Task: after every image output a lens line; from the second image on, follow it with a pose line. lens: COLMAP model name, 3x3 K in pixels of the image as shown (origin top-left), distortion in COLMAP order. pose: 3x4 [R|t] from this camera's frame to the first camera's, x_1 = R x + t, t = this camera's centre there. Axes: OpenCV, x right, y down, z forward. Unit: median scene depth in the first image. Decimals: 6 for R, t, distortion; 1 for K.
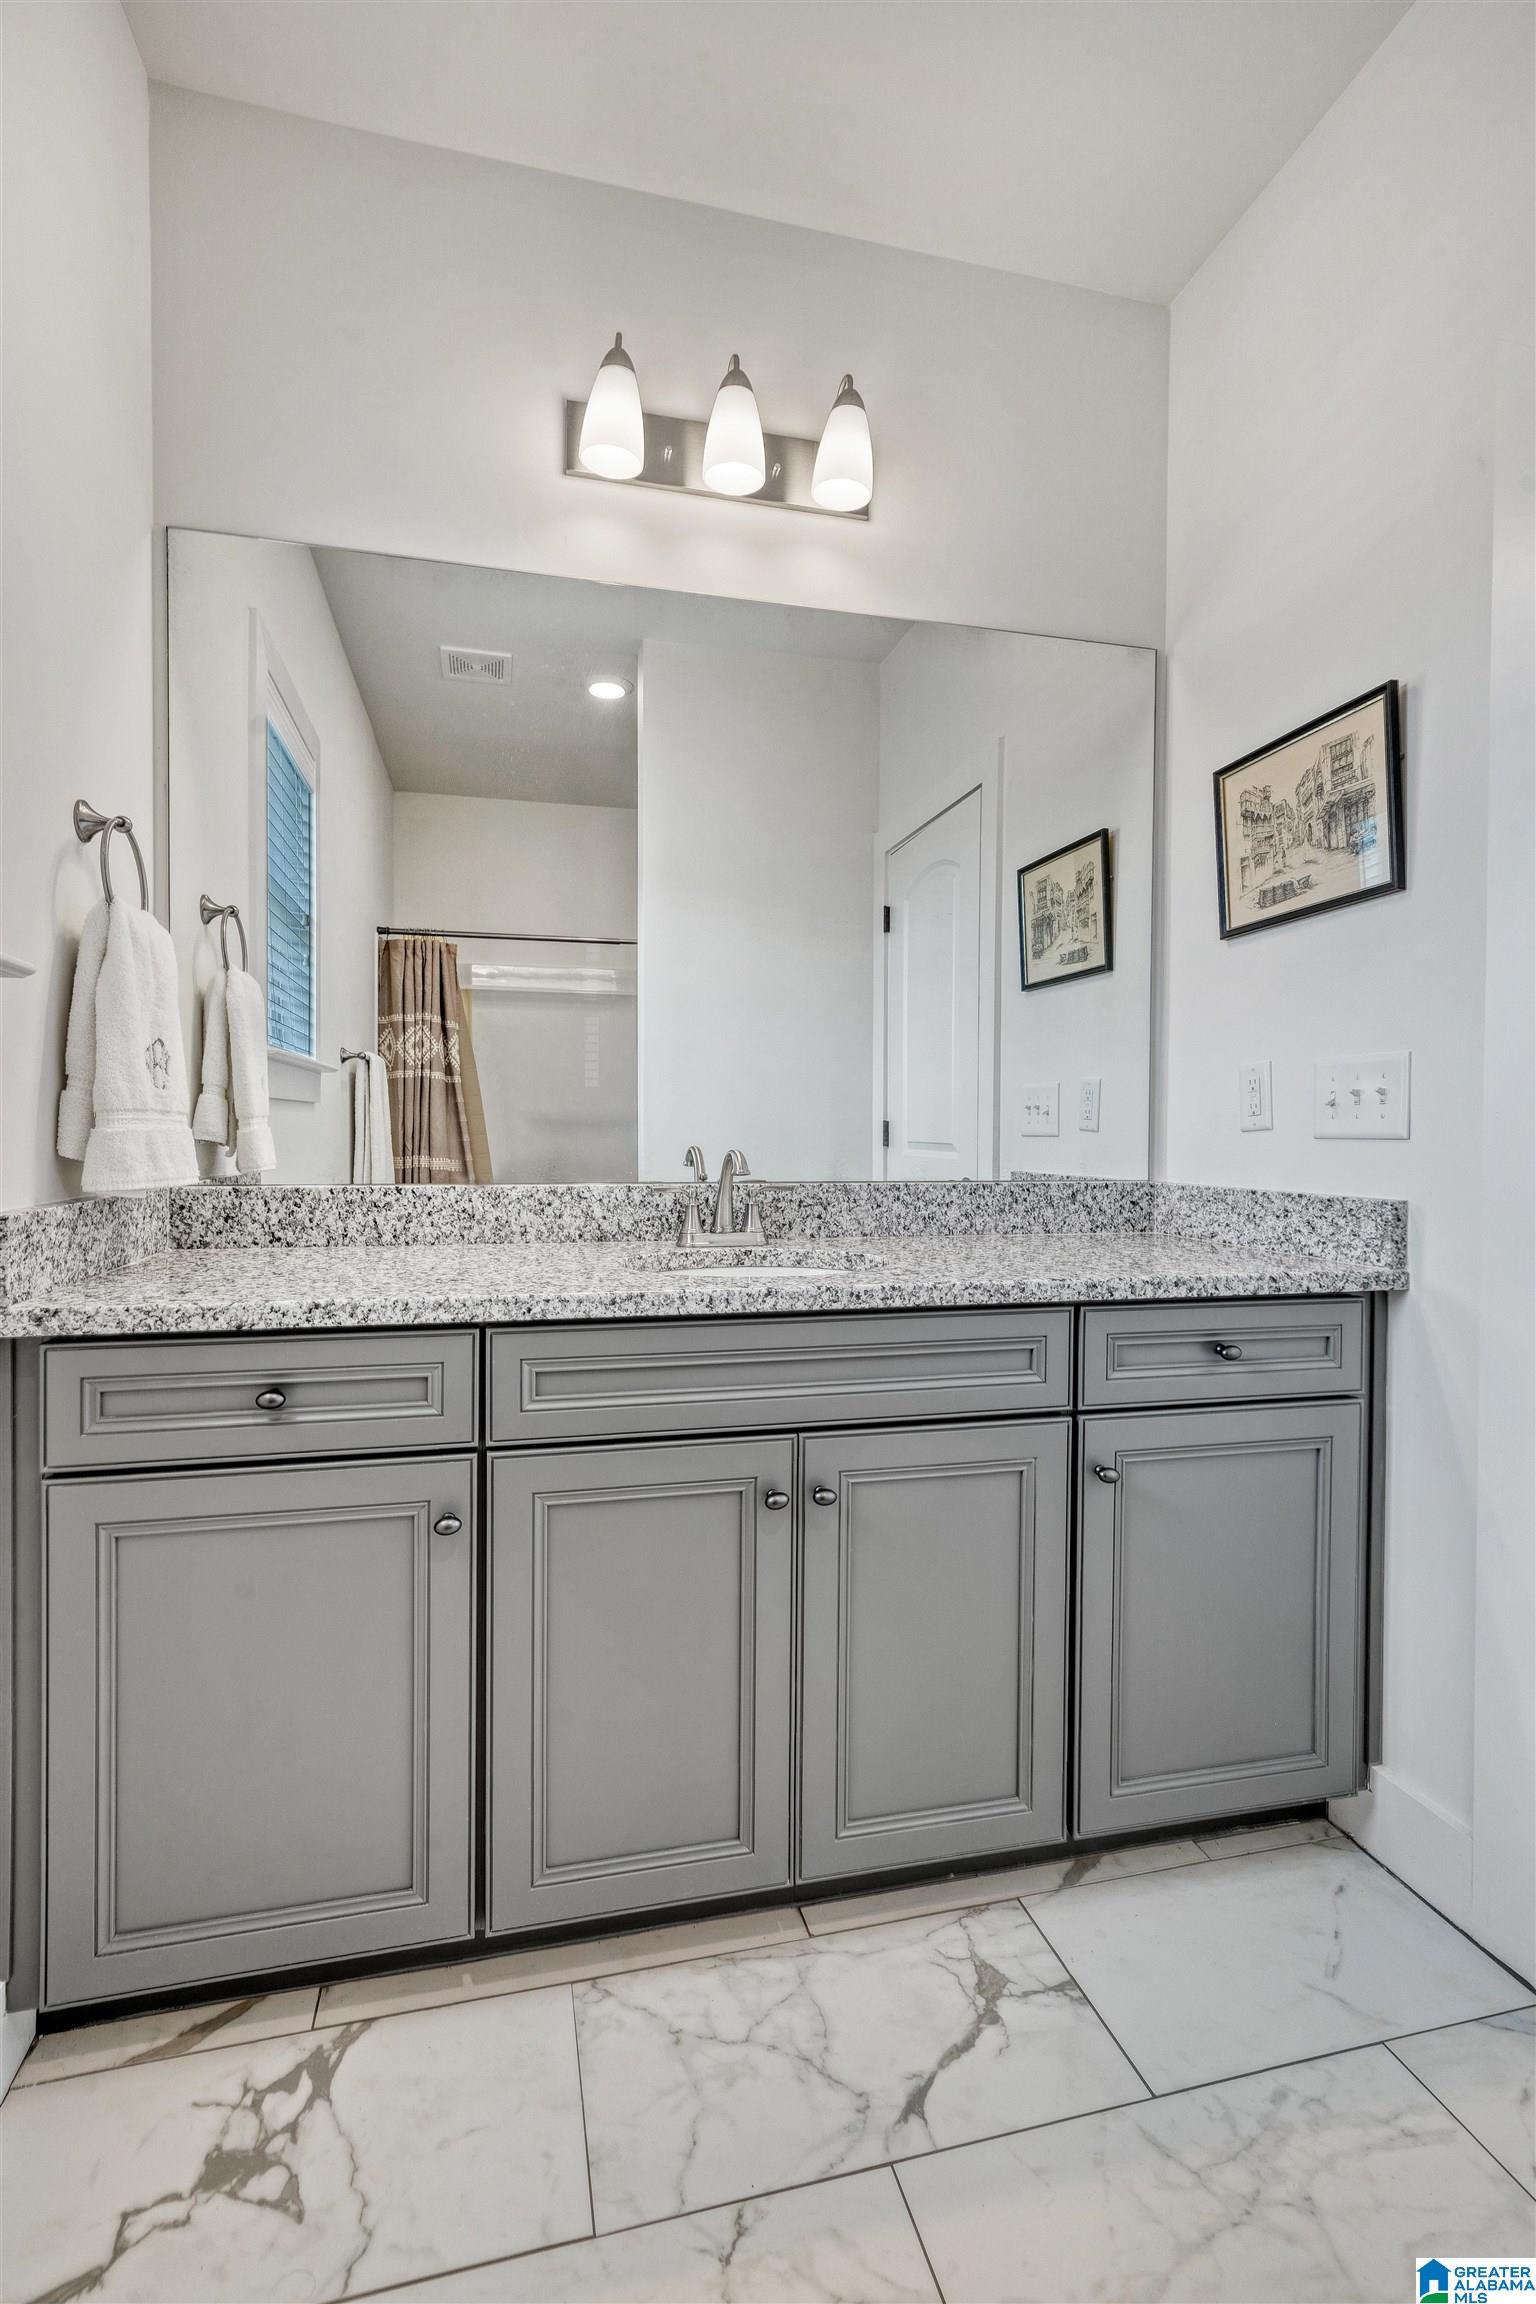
lens RADIAL K [[992.3, 0, 776.2], [0, 992.3, 1134.4], [0, 0, 1]] dist [0.012419, 0.001842]
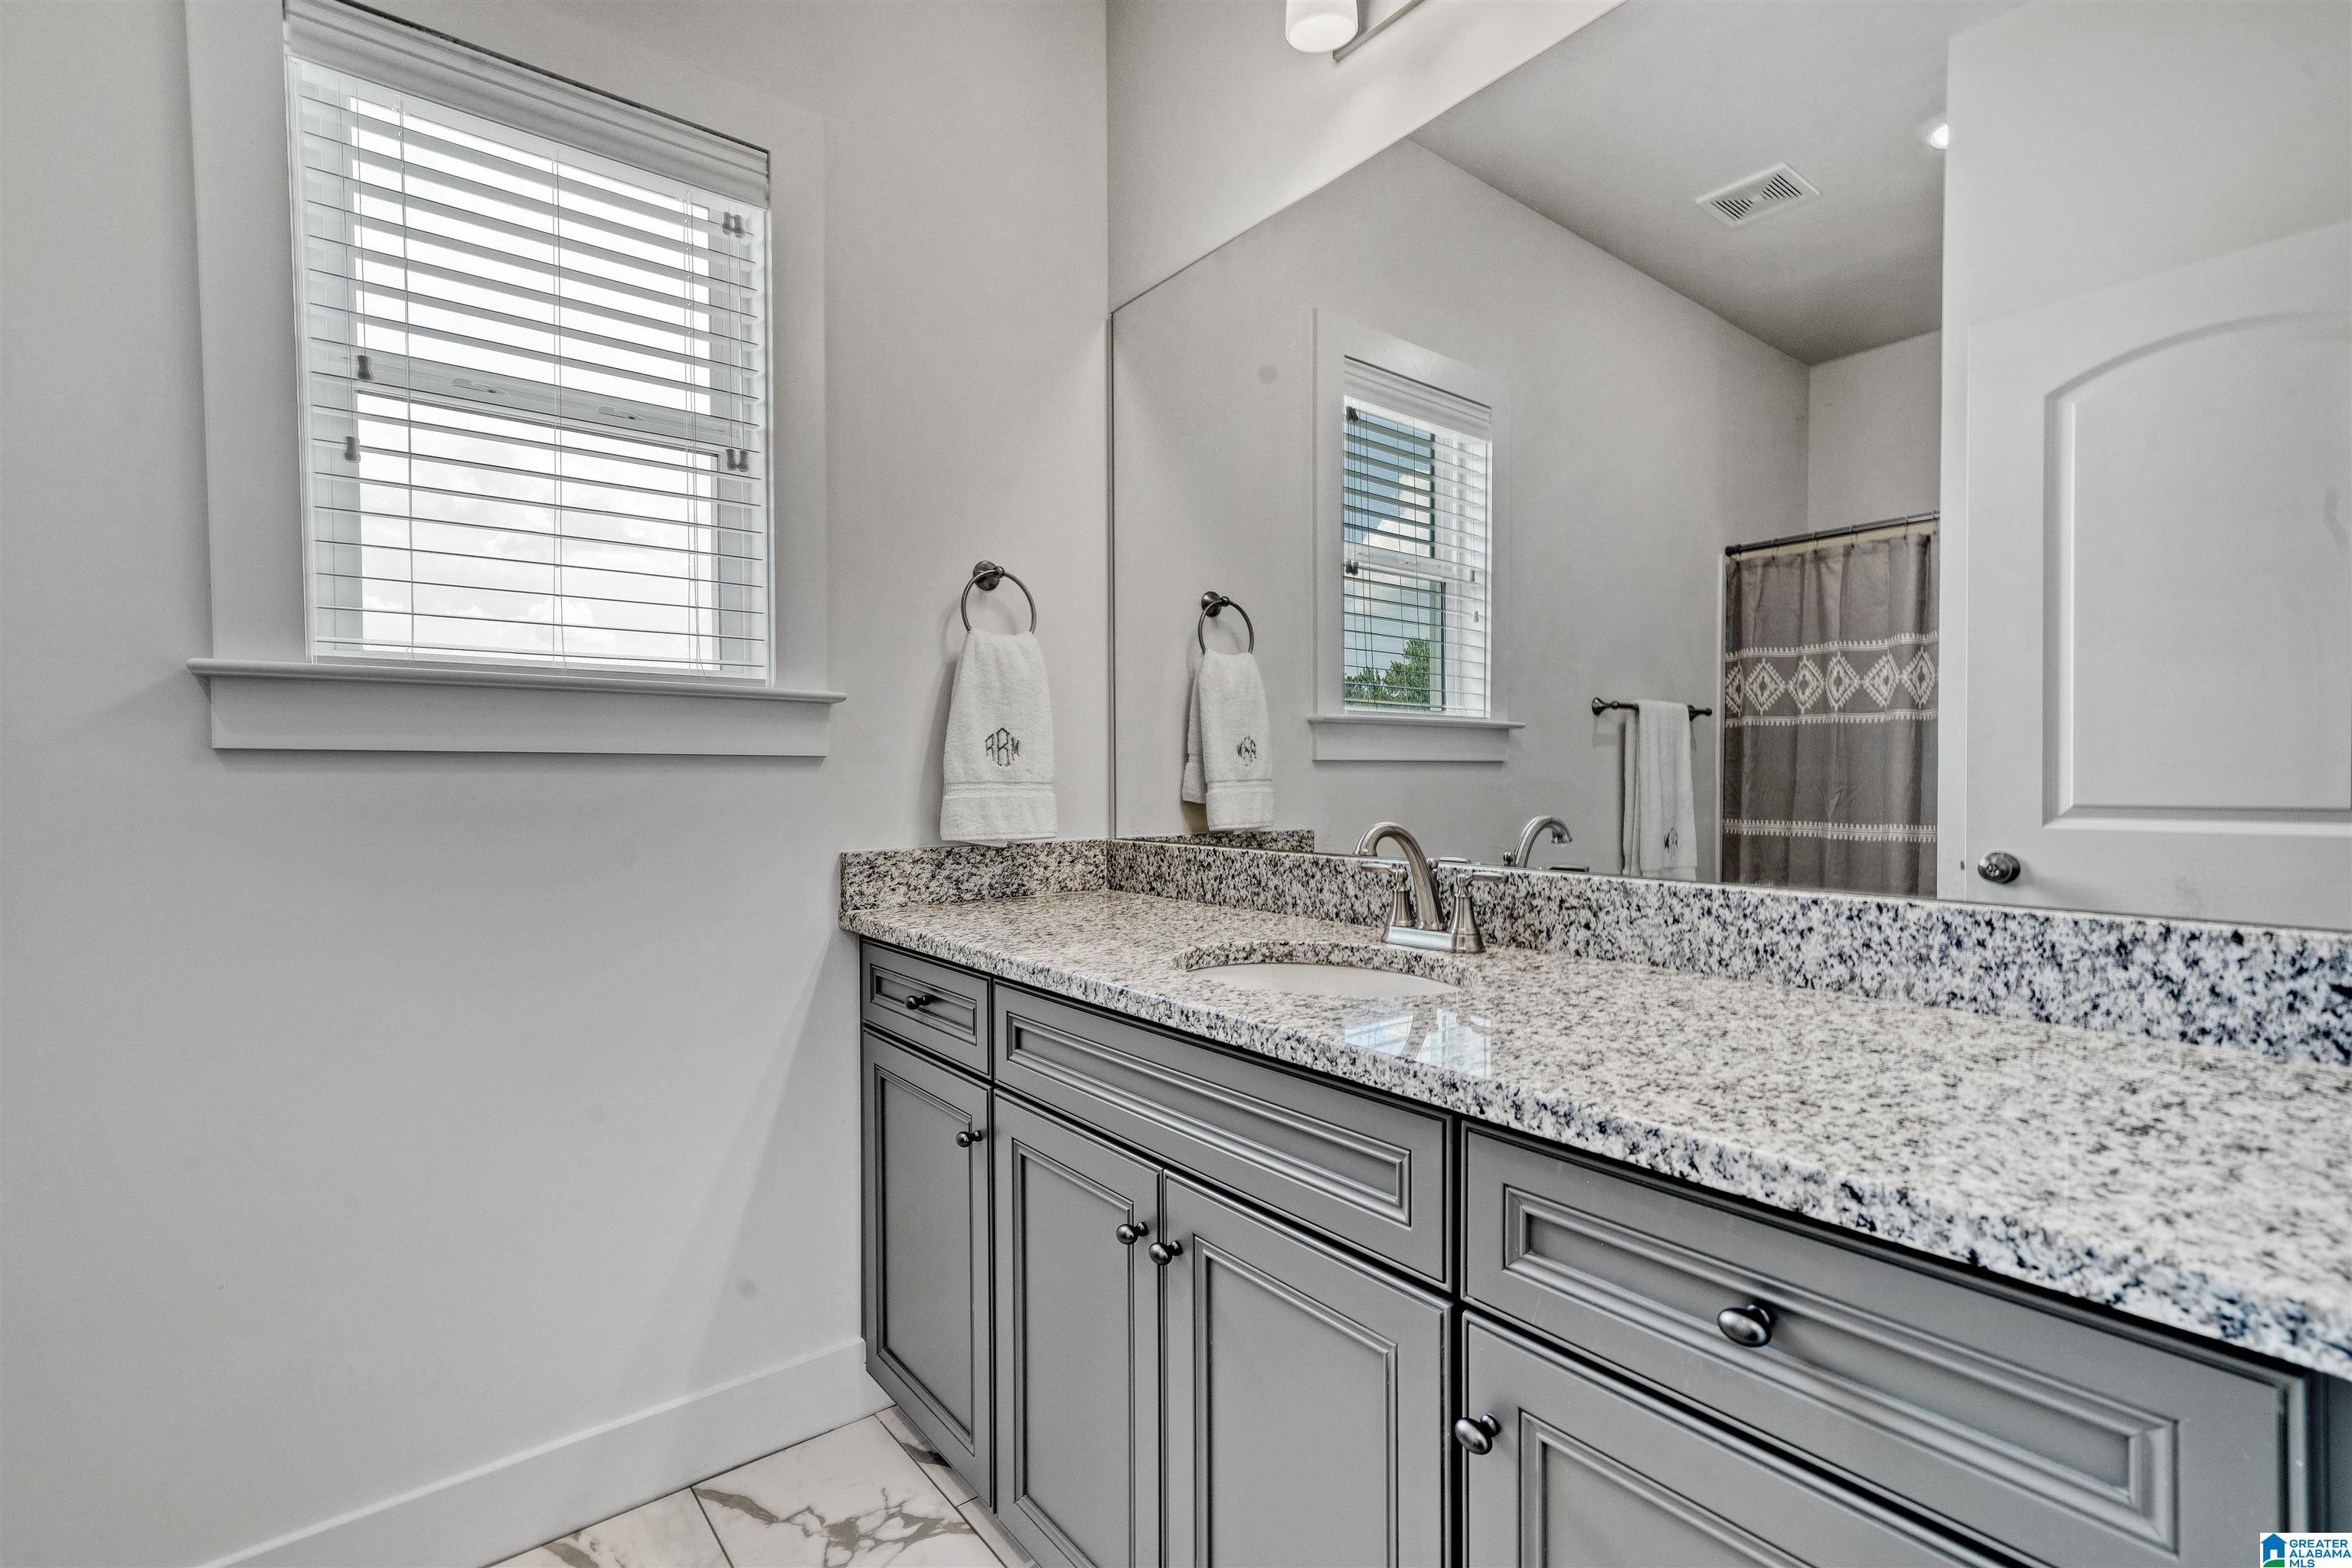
lens RADIAL K [[1083.3, 0, 1185.6], [0, 1083.3, 795.5], [0, 0, 1]] dist [0.015297, 0.000429]
pose [[0.434188, 0.006574, -0.900798, 0.624741], [0.001609, 0.999966, 0.008074, -0.012704], [0.900821, -0.004955, 0.434163, 0.463937]]
